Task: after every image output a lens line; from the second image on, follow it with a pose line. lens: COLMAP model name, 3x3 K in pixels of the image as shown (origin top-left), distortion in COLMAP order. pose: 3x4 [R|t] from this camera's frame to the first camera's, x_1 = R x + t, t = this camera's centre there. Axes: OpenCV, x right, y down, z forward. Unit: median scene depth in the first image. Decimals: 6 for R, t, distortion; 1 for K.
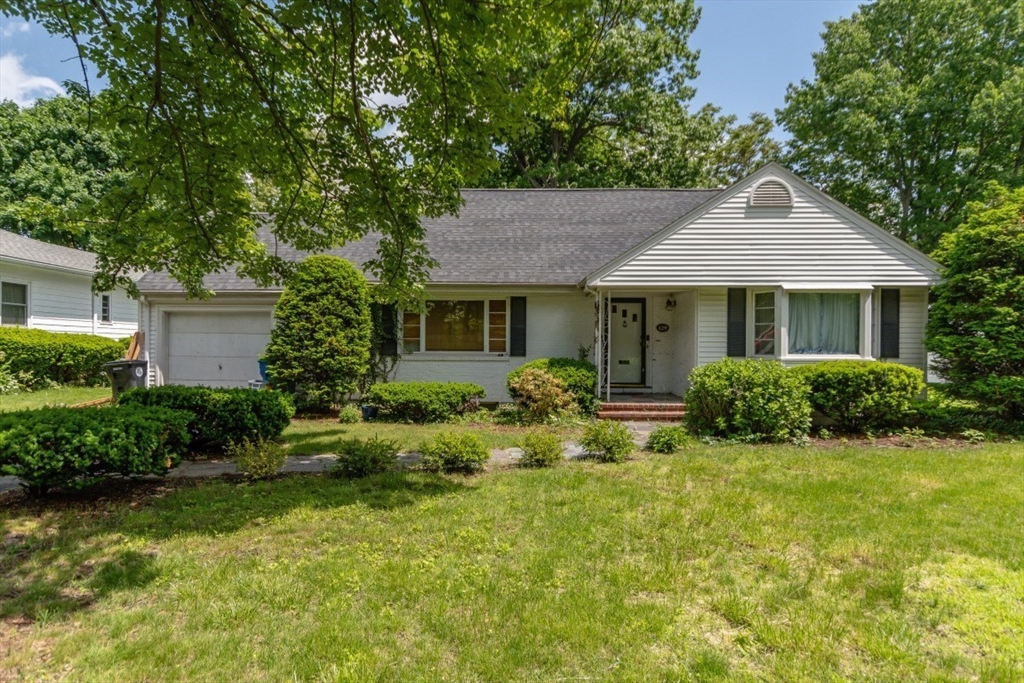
lens RADIAL K [[569.0, 0, 510.7], [0, 569.0, 345.8], [0, 0, 1]] dist [0.003704, 0.000470]
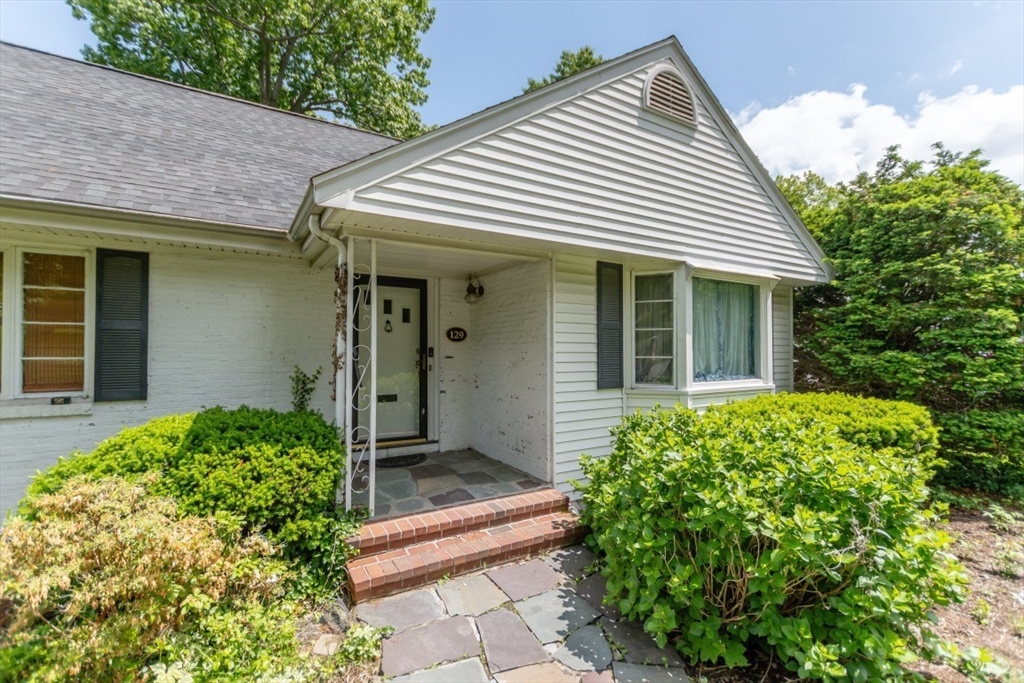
lens RADIAL K [[447.3, 0, 511.5], [0, 447.3, 343.9], [0, 0, 1]] dist [0.001190, -0.000322]
pose [[0.845841, 0.002017, 0.533432, 0.087587], [0.005399, 0.999909, -0.012342, -0.018817], [-0.533409, 0.013319, 0.845753, 0.684827]]
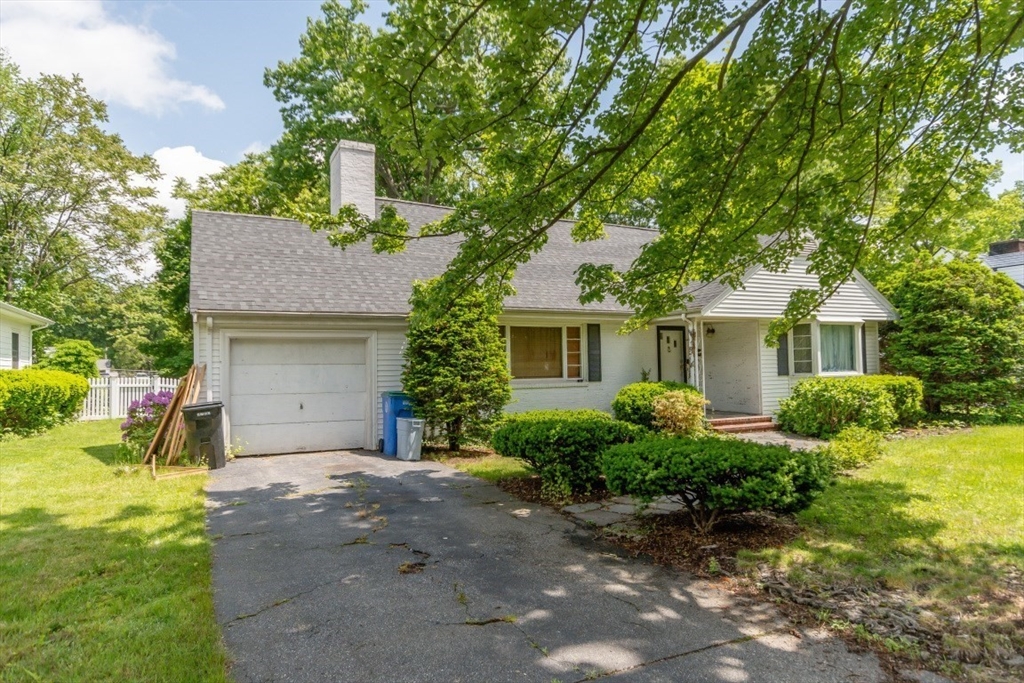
lens RADIAL K [[629.0, 0, 510.6], [0, 629.0, 349.5], [0, 0, 1]] dist [0.007626, 0.002437]
pose [[0.881684, -0.007671, 0.471778, -0.759846], [0.025026, 0.999221, -0.030523, -0.009982], [-0.471177, 0.038719, 0.881189, 0.077717]]
